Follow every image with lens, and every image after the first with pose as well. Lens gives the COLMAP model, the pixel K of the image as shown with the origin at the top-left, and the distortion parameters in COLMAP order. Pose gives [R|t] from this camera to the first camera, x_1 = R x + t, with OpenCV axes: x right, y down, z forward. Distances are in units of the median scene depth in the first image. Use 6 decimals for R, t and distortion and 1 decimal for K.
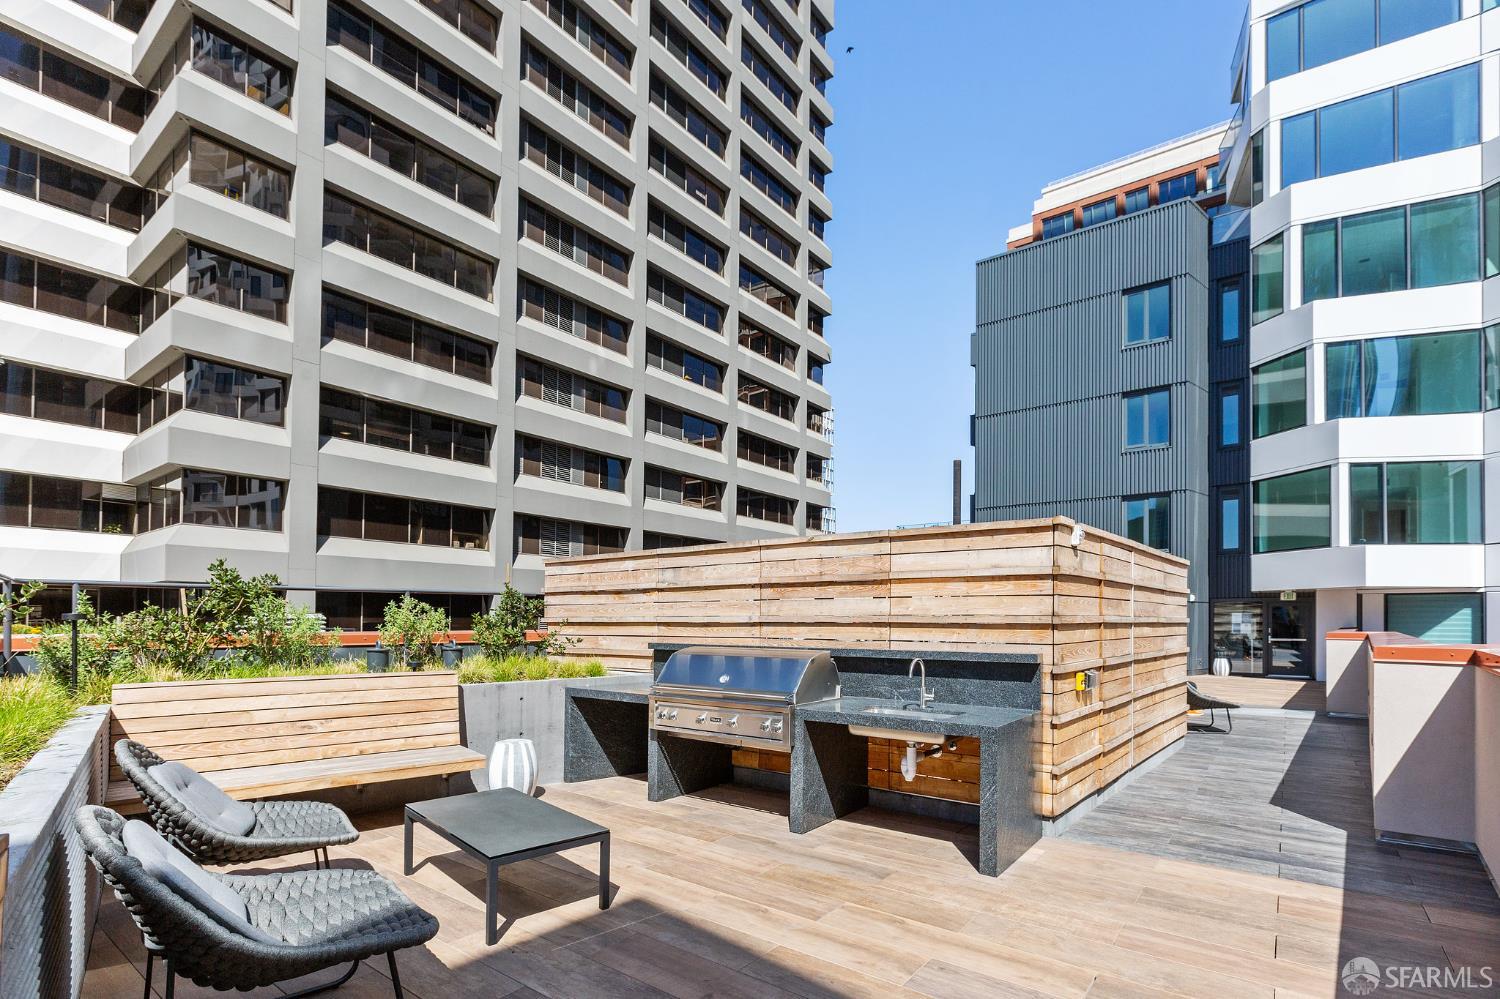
lens RADIAL K [[719.3, 0, 767.6], [0, 719.3, 602.7], [0, 0, 1]] dist [-0.010794, 0.003895]
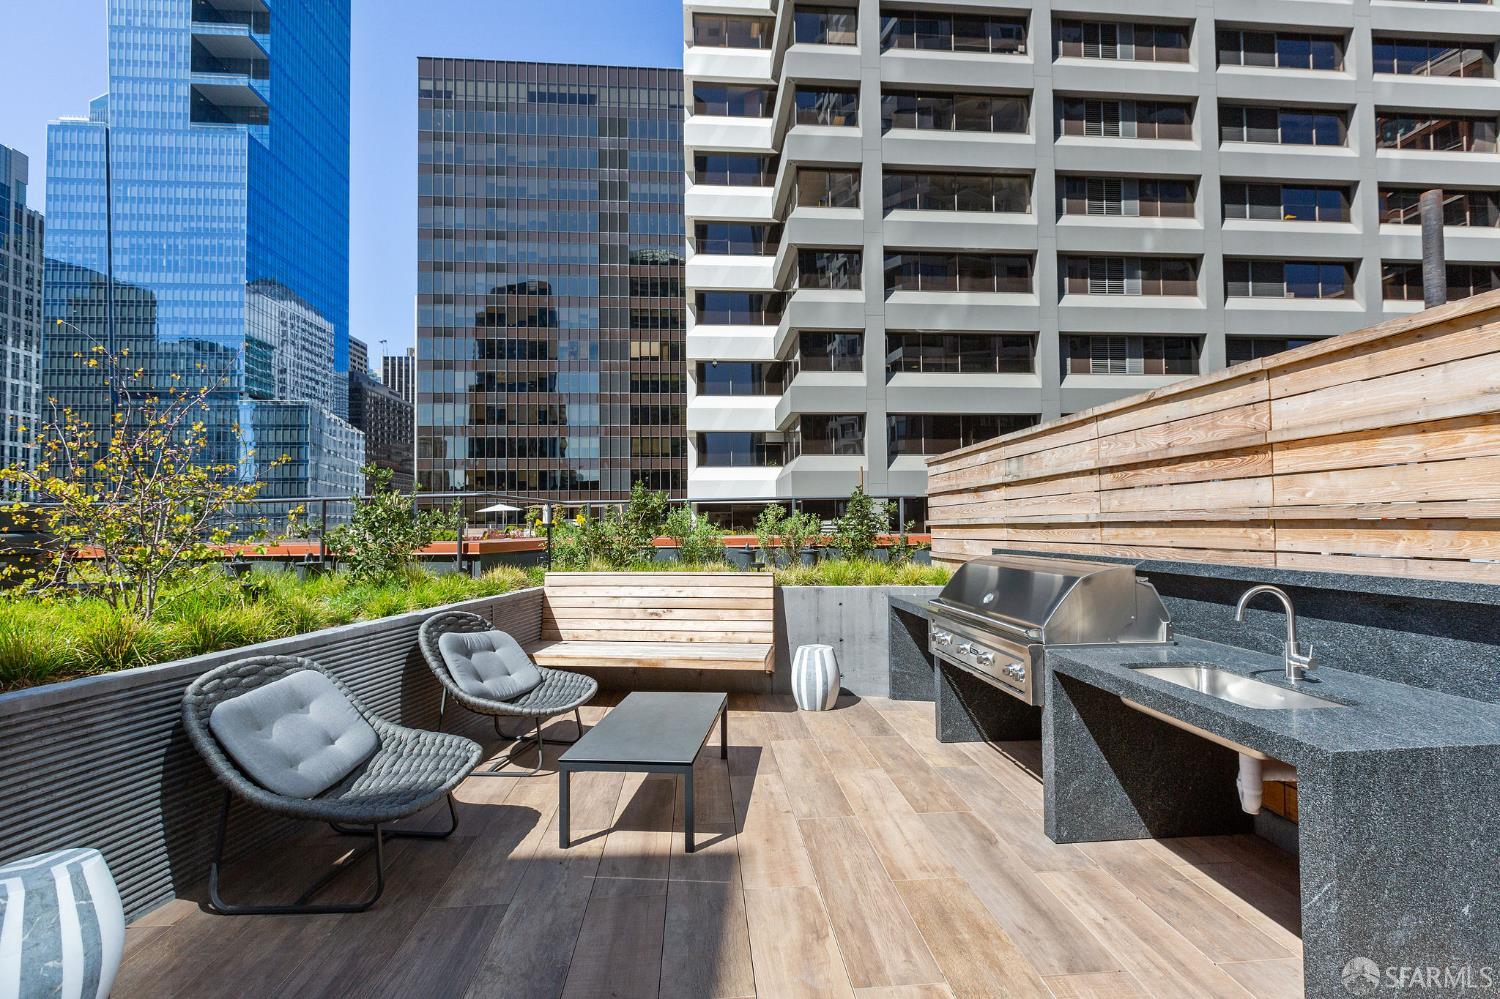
lens RADIAL K [[667.0, 0, 745.3], [0, 667.0, 500.2], [0, 0, 1]] dist [-0.000989, -0.000416]
pose [[0.654626, -0.040055, -0.754891, 0.063527], [0.033086, 0.999156, -0.024325, 0.002431], [0.755229, -0.009053, 0.655399, 0.072979]]
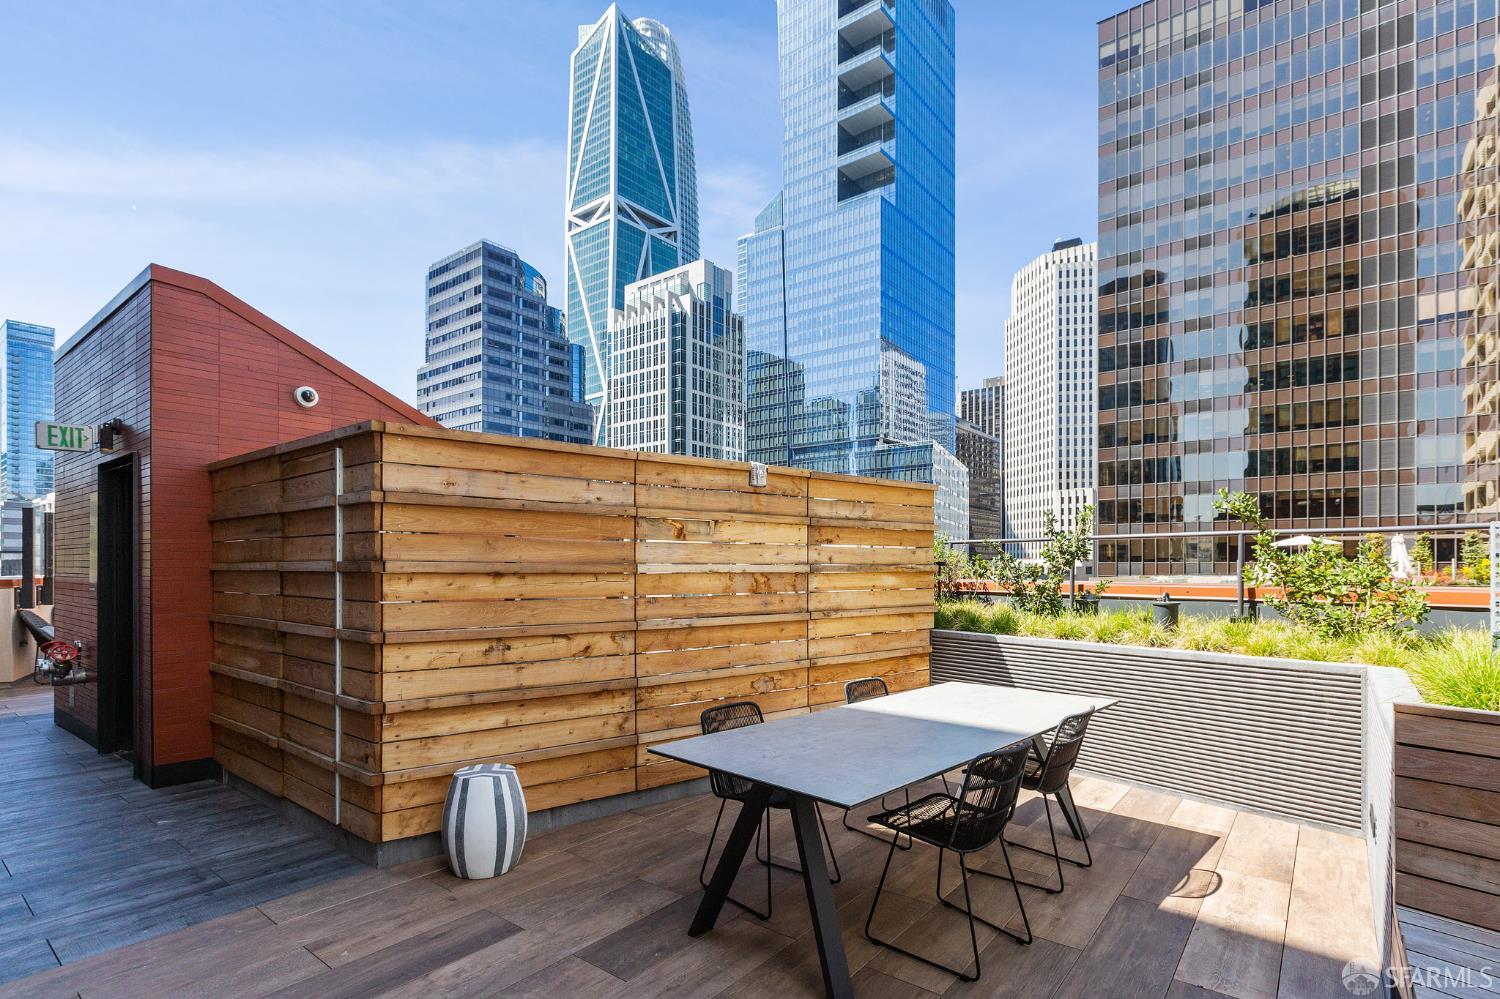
lens RADIAL K [[743.7, 0, 778.1], [0, 743.7, 563.6], [0, 0, 1]] dist [-0.006693, -0.000049]
pose [[-0.041018, -0.006995, -0.999134, -0.167346], [0.022042, 0.999726, -0.007904, -0.006165], [0.998915, -0.022347, -0.040853, -0.235356]]
